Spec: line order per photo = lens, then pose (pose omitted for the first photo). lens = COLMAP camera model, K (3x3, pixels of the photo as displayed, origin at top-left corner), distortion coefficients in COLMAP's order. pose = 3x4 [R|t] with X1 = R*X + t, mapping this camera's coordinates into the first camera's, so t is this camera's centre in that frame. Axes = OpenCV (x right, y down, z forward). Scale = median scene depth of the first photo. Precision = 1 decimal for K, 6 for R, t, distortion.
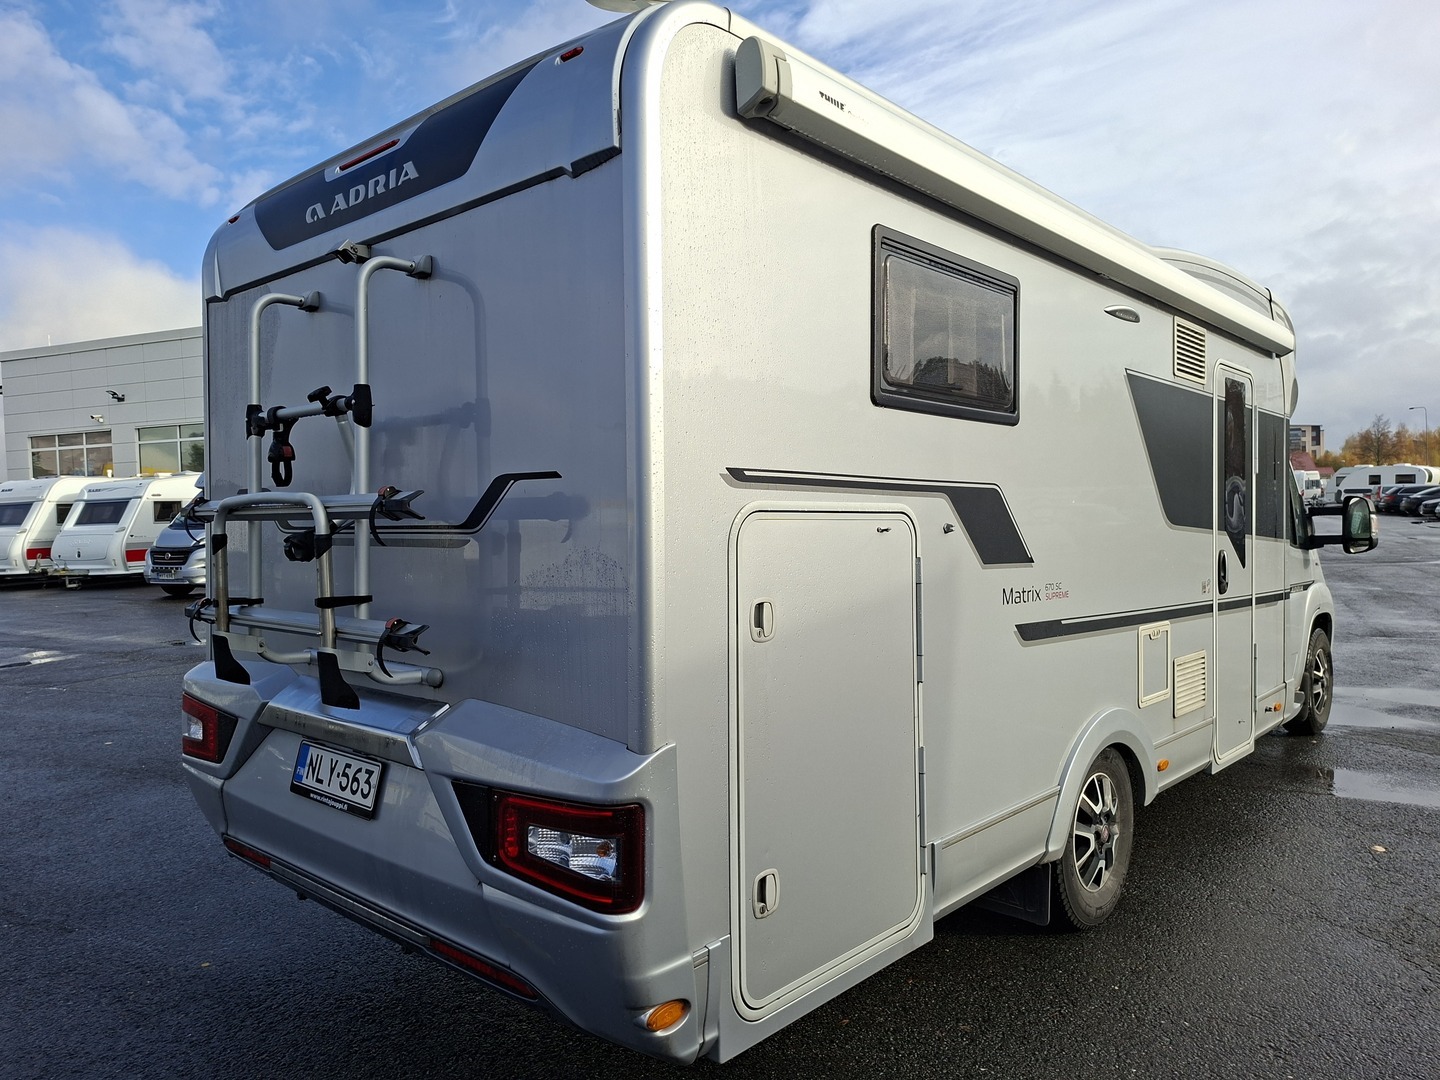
lens RADIAL K [[998.2, 0, 711.8], [0, 998.2, 534.1], [0, 0, 1]] dist [0.040929, -0.017790]
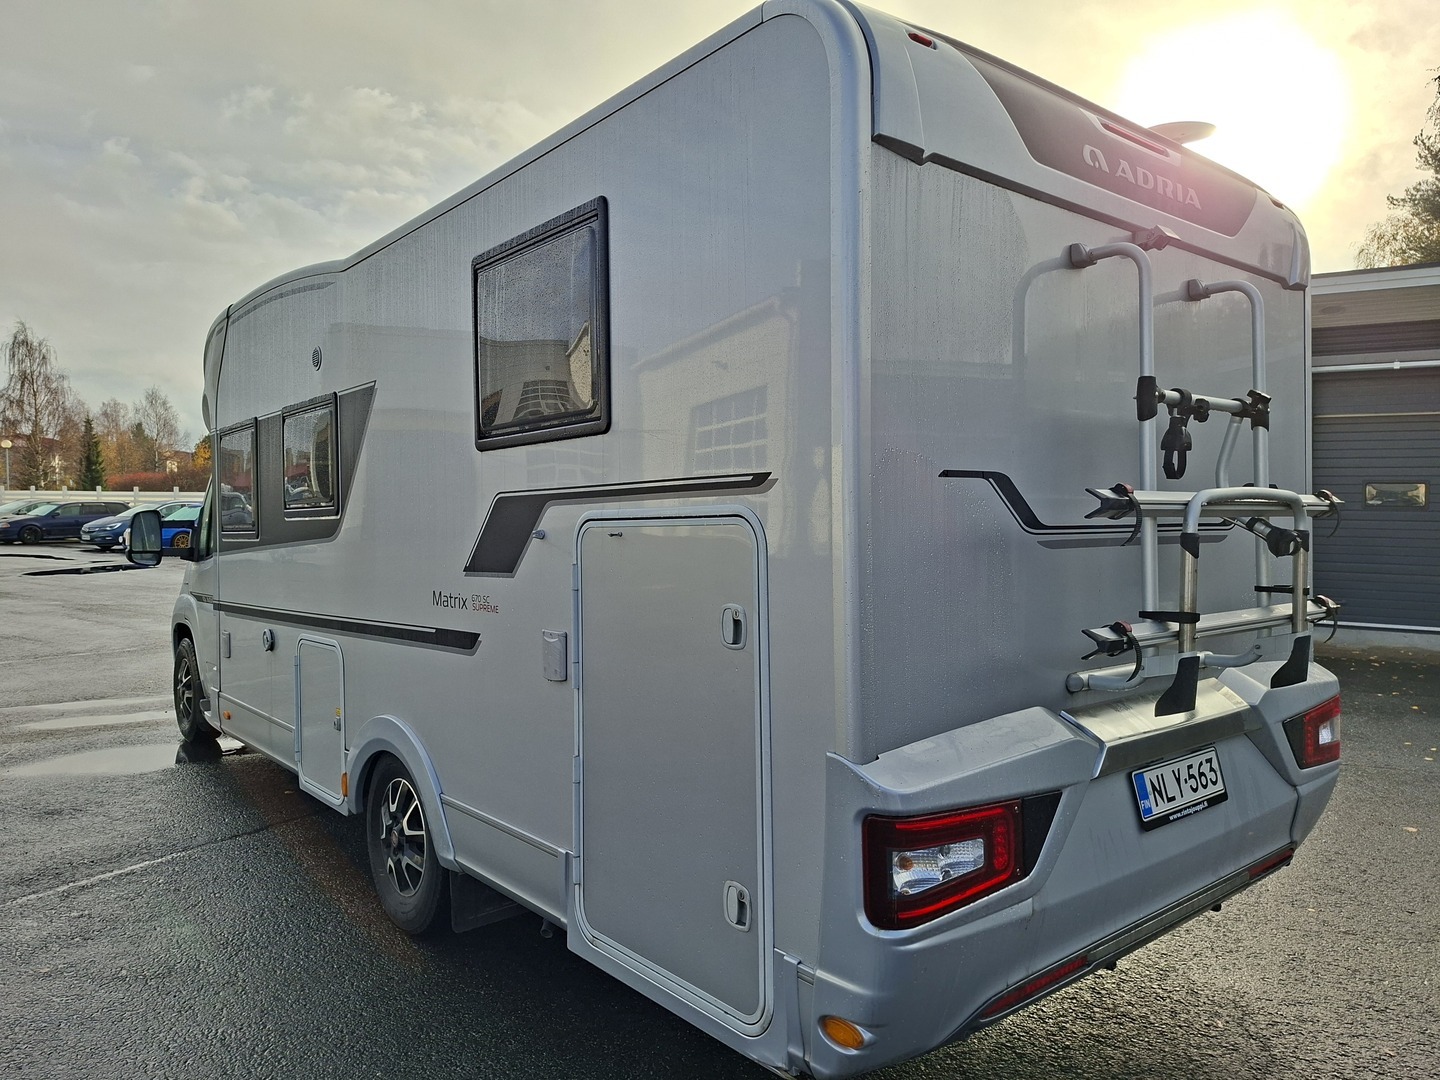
lens RADIAL K [[998.2, 0, 685.6], [0, 998.2, 529.7], [0, 0, 1]] dist [0.040929, -0.017790]
pose [[0.163190, -0.003706, 0.986588, -1.428515], [0.013472, 0.999908, 0.001527, -0.010252], [-0.986503, 0.013042, 0.163225, 1.333274]]
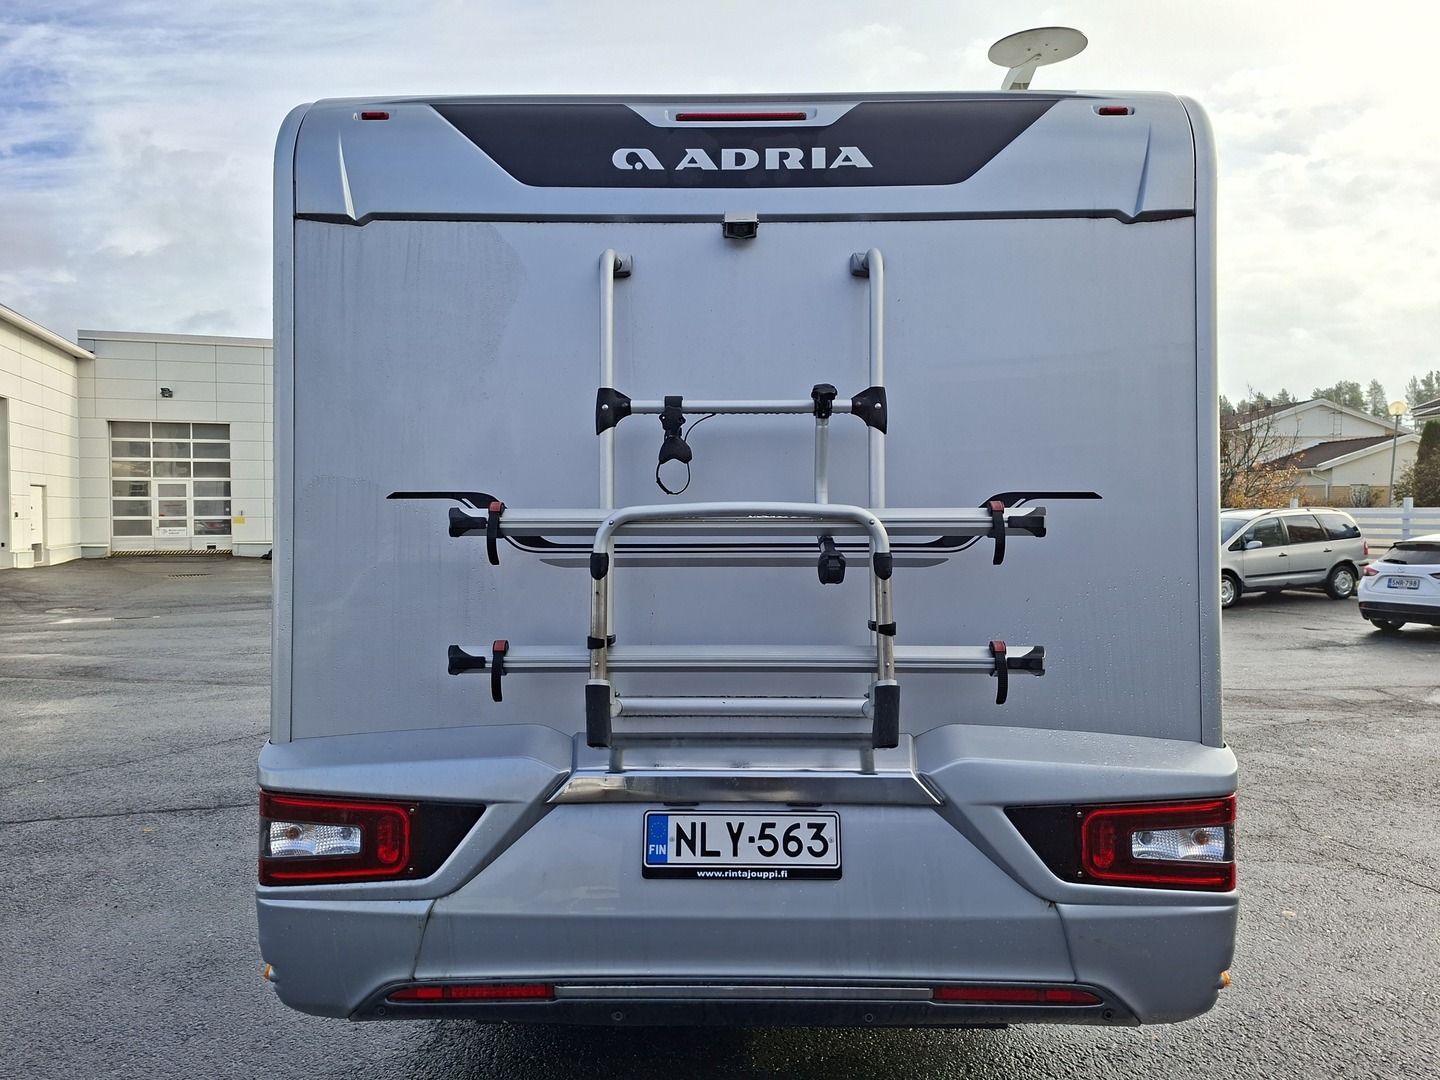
lens RADIAL K [[998.2, 0, 710.1], [0, 998.2, 531.1], [0, 0, 1]] dist [0.040929, -0.017790]
pose [[0.754671, 0.020342, 0.655788, -0.964965], [0.001874, 0.999448, -0.033159, 0.010296], [-0.656100, 0.026253, 0.754217, 0.391969]]
